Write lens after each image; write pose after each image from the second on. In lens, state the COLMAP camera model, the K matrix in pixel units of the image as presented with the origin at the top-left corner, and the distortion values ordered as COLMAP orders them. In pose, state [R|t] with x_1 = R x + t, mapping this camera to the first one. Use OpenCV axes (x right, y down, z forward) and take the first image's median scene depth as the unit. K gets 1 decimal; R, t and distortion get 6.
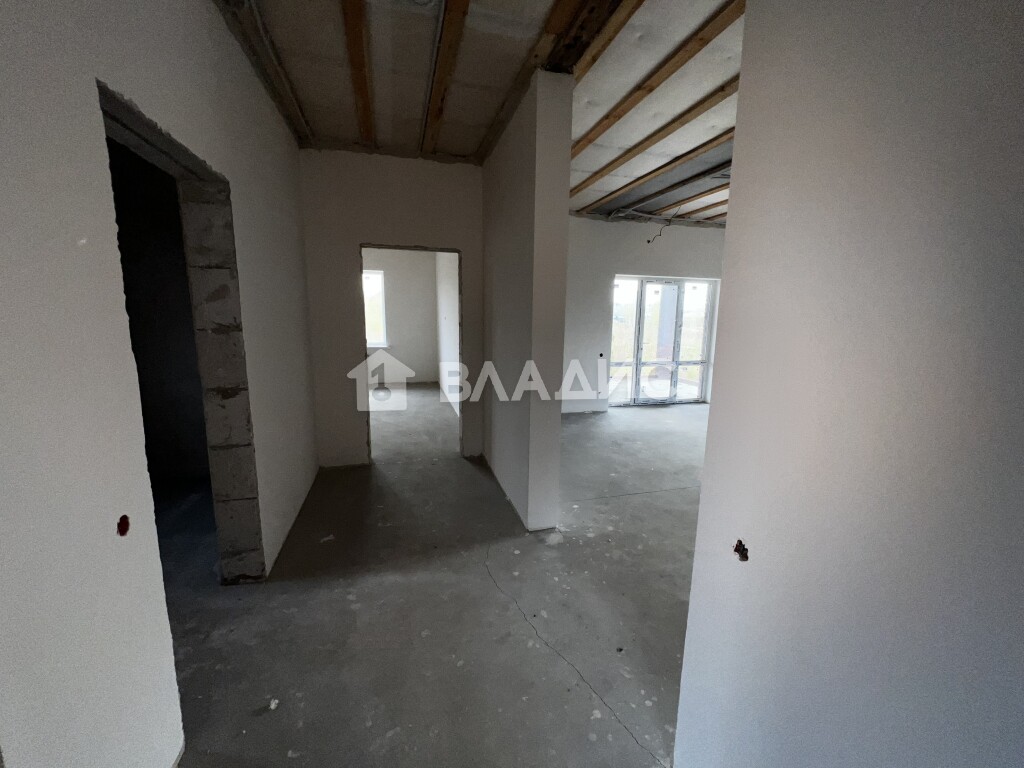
lens RADIAL K [[409.7, 0, 513.1], [0, 409.7, 380.1], [0, 0, 1]] dist [-0.002277, 0.000425]
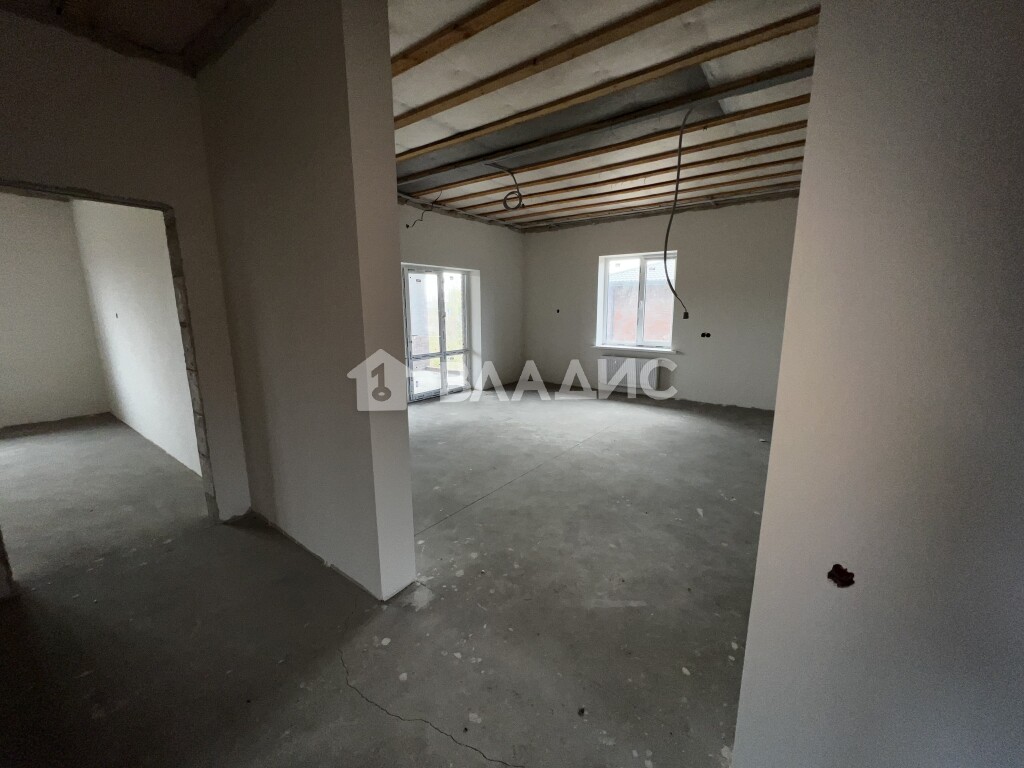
lens RADIAL K [[409.7, 0, 511.3], [0, 409.7, 381.1], [0, 0, 1]] dist [-0.002277, 0.000425]
pose [[0.796635, -0.126079, 0.591165, -0.079006], [0.112243, 0.991851, 0.060280, -0.020669], [-0.593948, 0.018333, 0.804295, 0.127333]]
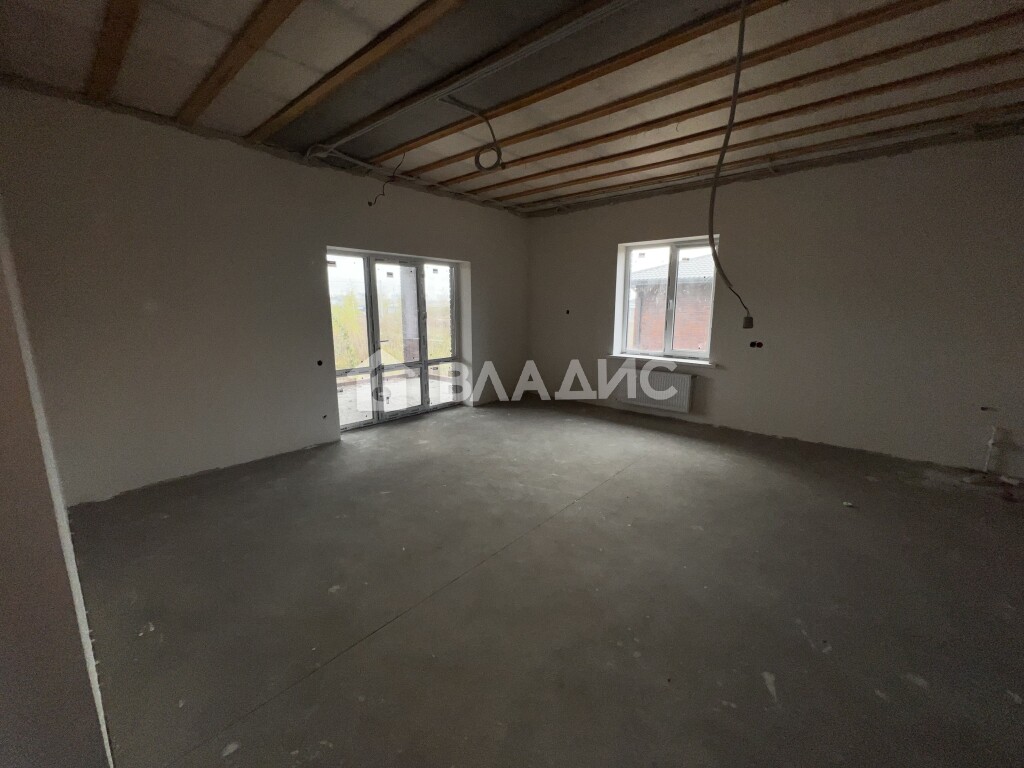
lens RADIAL K [[410.8, 0, 510.9], [0, 410.8, 381.5], [0, 0, 1]] dist [0.000889, 0.000572]
pose [[0.835286, -0.113037, 0.538071, 0.115507], [0.099220, 0.993561, 0.054699, -0.038733], [-0.540789, 0.007698, 0.841123, 0.259519]]
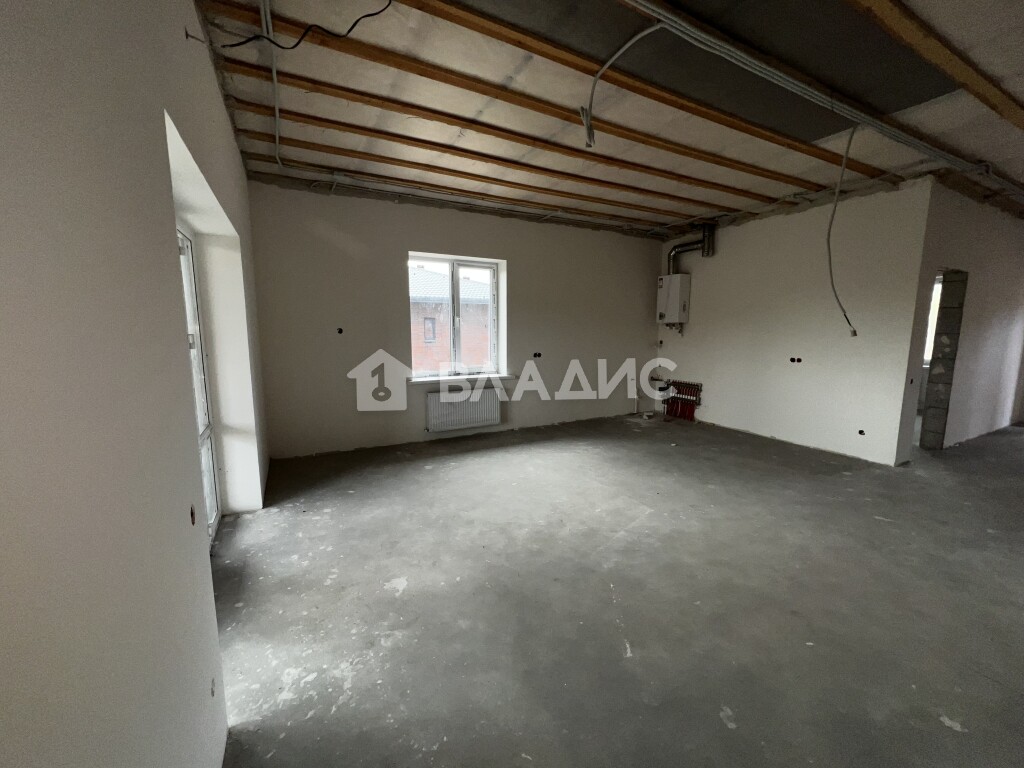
lens RADIAL K [[409.7, 0, 514.2], [0, 409.7, 382.3], [0, 0, 1]] dist [-0.002277, 0.000425]
pose [[-0.213524, -0.148865, 0.965529, 0.002161], [0.148746, 0.971845, 0.182734, -0.146301], [-0.965548, 0.182636, -0.185369, 0.936987]]
